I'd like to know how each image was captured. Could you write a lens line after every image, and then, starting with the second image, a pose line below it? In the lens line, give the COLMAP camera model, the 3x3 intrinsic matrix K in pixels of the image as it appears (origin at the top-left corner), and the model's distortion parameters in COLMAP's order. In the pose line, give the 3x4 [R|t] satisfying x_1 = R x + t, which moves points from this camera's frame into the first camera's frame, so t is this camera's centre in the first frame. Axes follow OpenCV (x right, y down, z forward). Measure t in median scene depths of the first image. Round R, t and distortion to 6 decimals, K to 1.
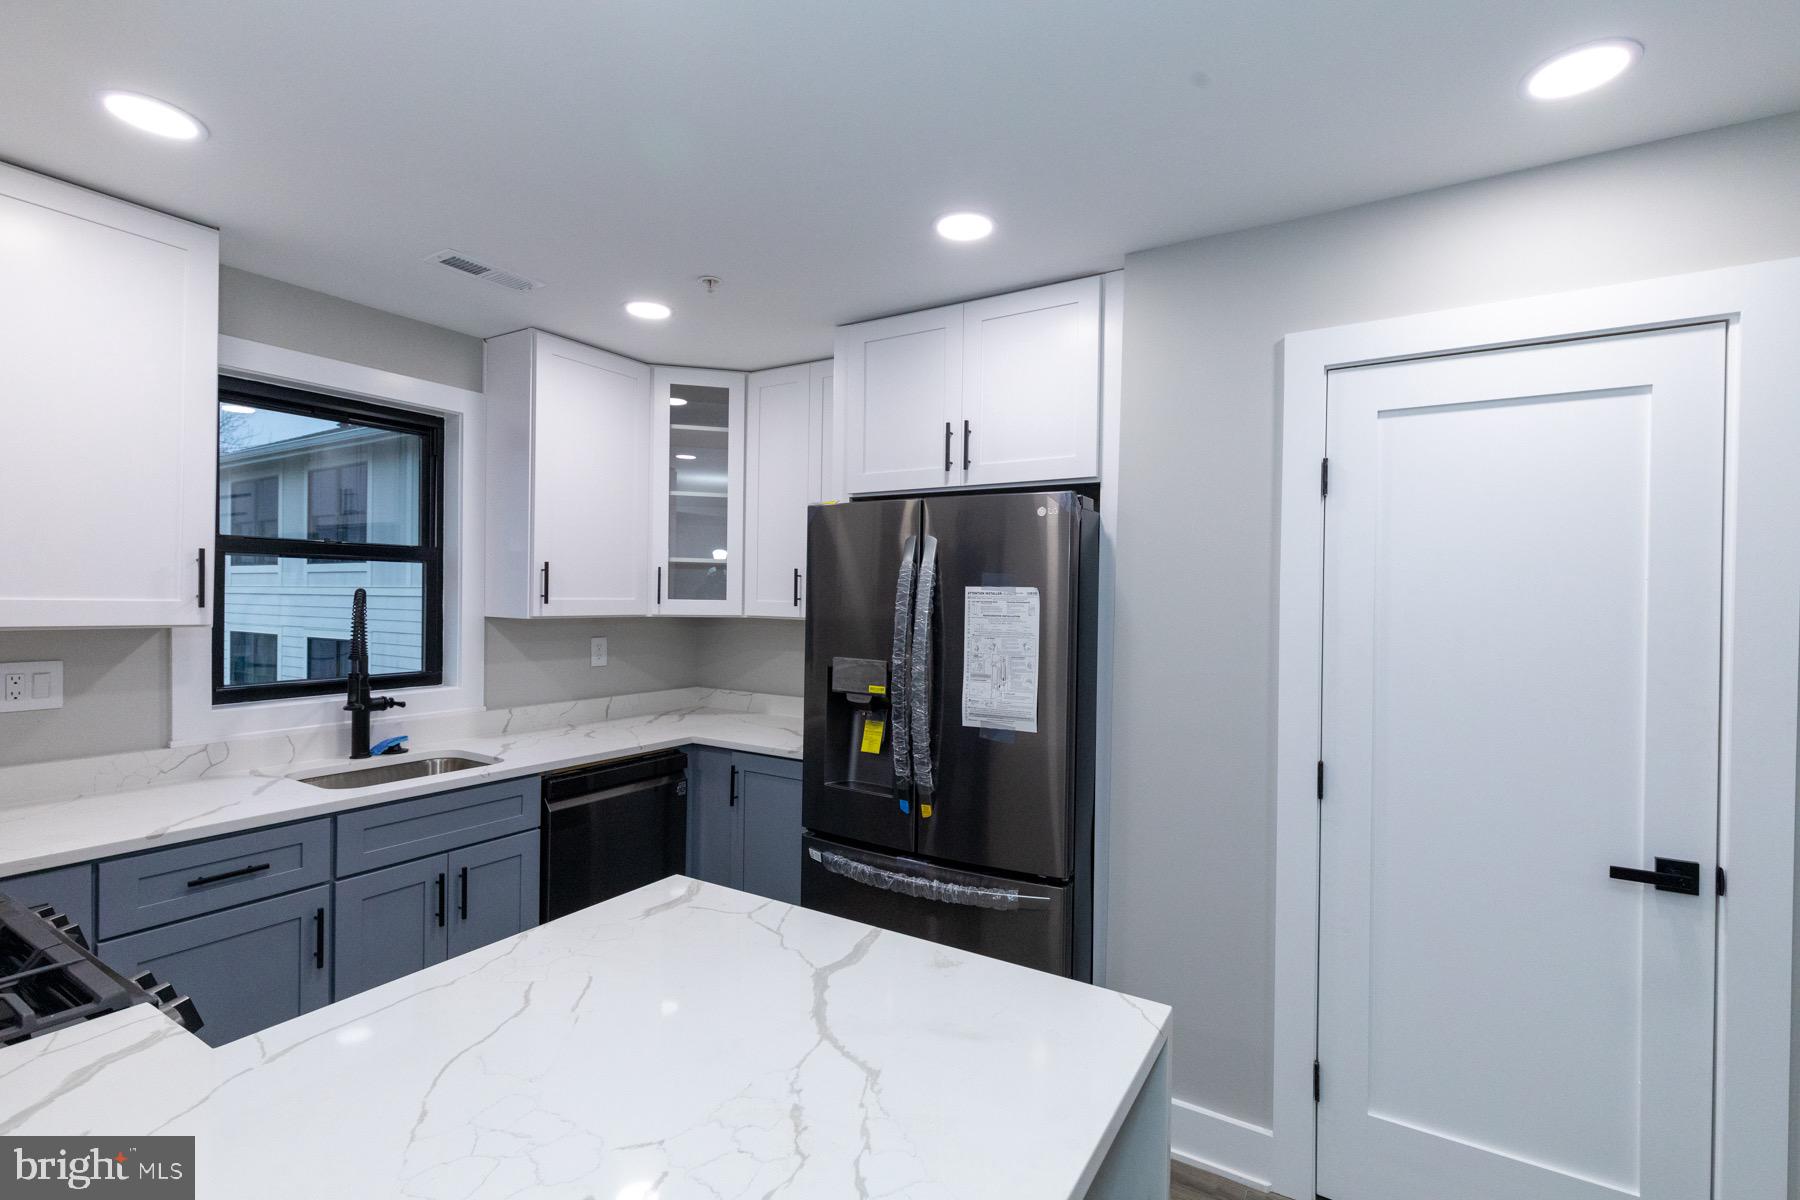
lens RADIAL K [[811.9, 0, 903.5], [0, 811.9, 606.6], [0, 0, 1]] dist [0.008843, 0.000358]
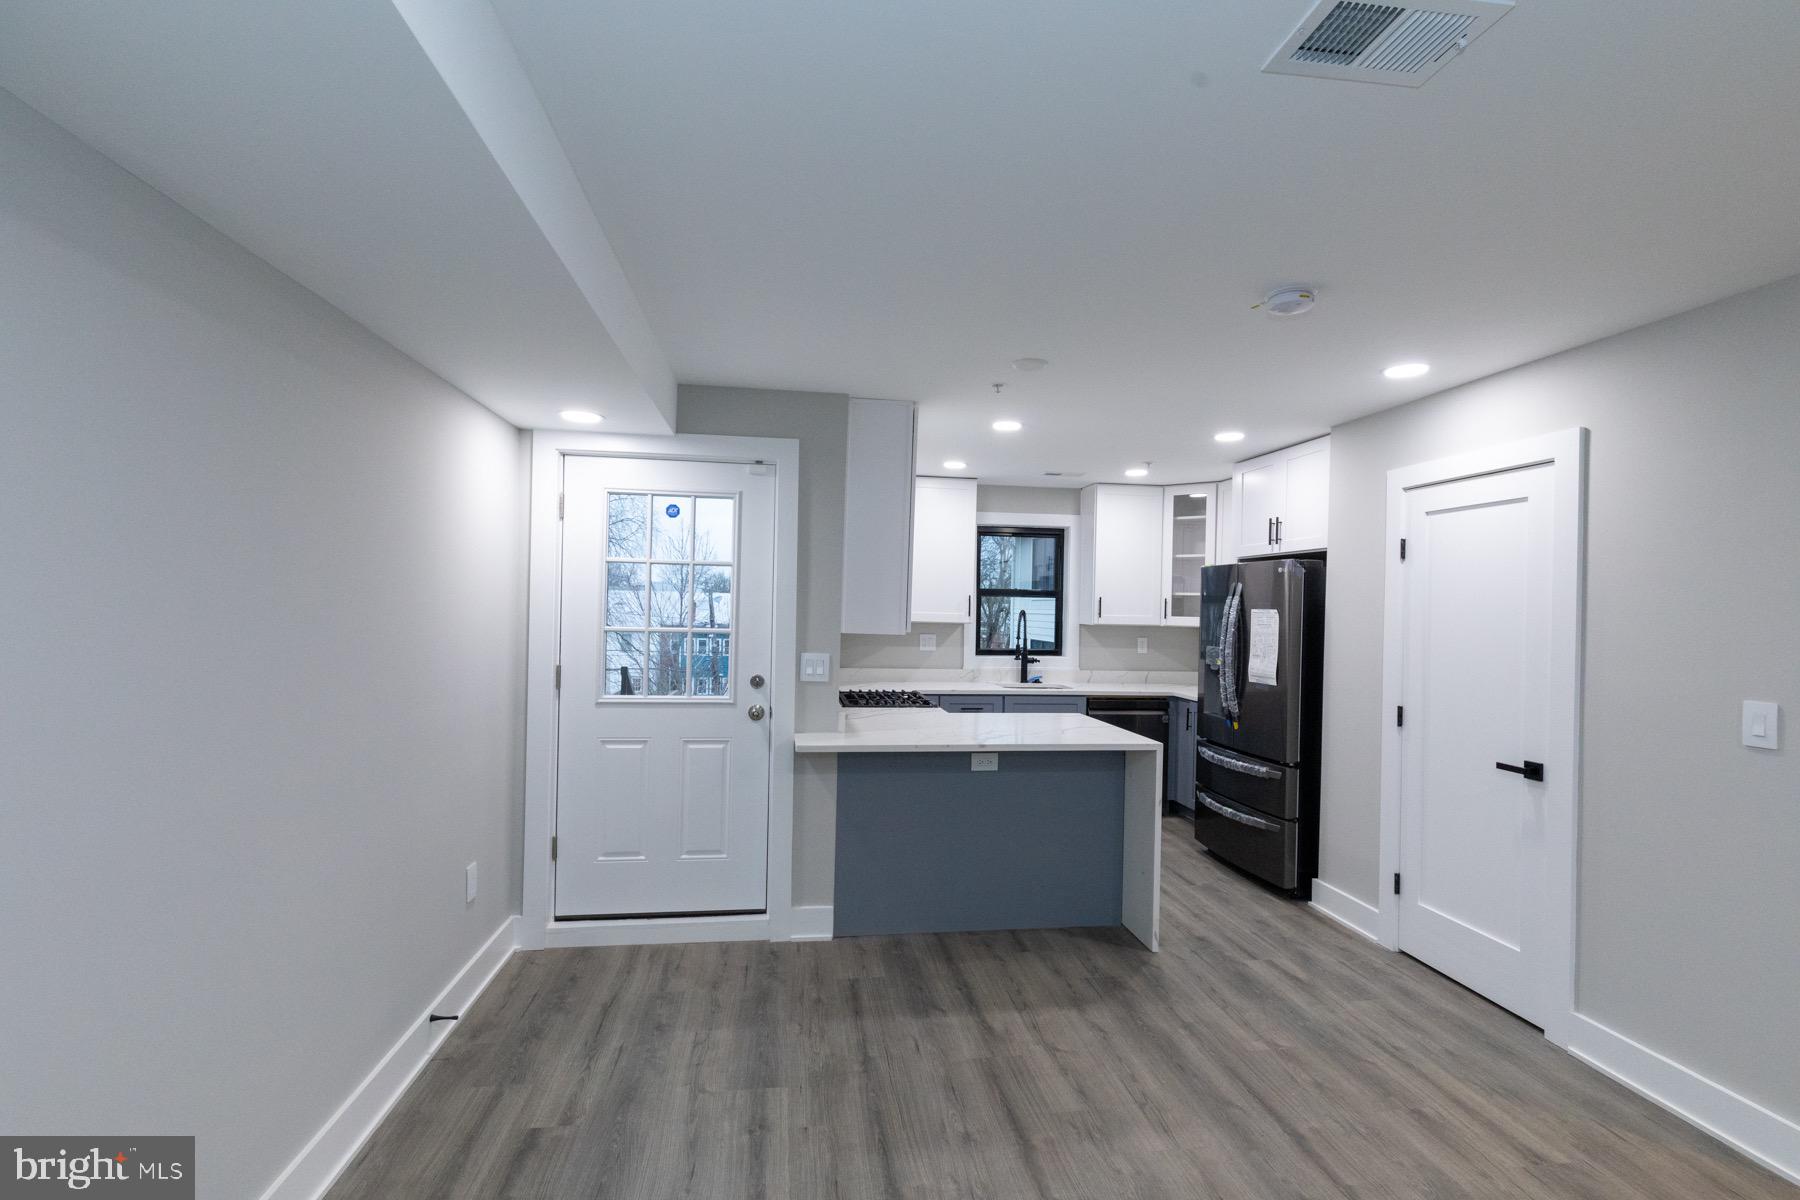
lens RADIAL K [[811.9, 0, 903.5], [0, 811.9, 606.6], [0, 0, 1]] dist [0.008843, 0.000358]
pose [[0.642642, -0.001833, -0.766165, 1.000914], [-0.020228, 0.999608, -0.019357, 0.022626], [0.765900, 0.027938, 0.642353, -0.851508]]
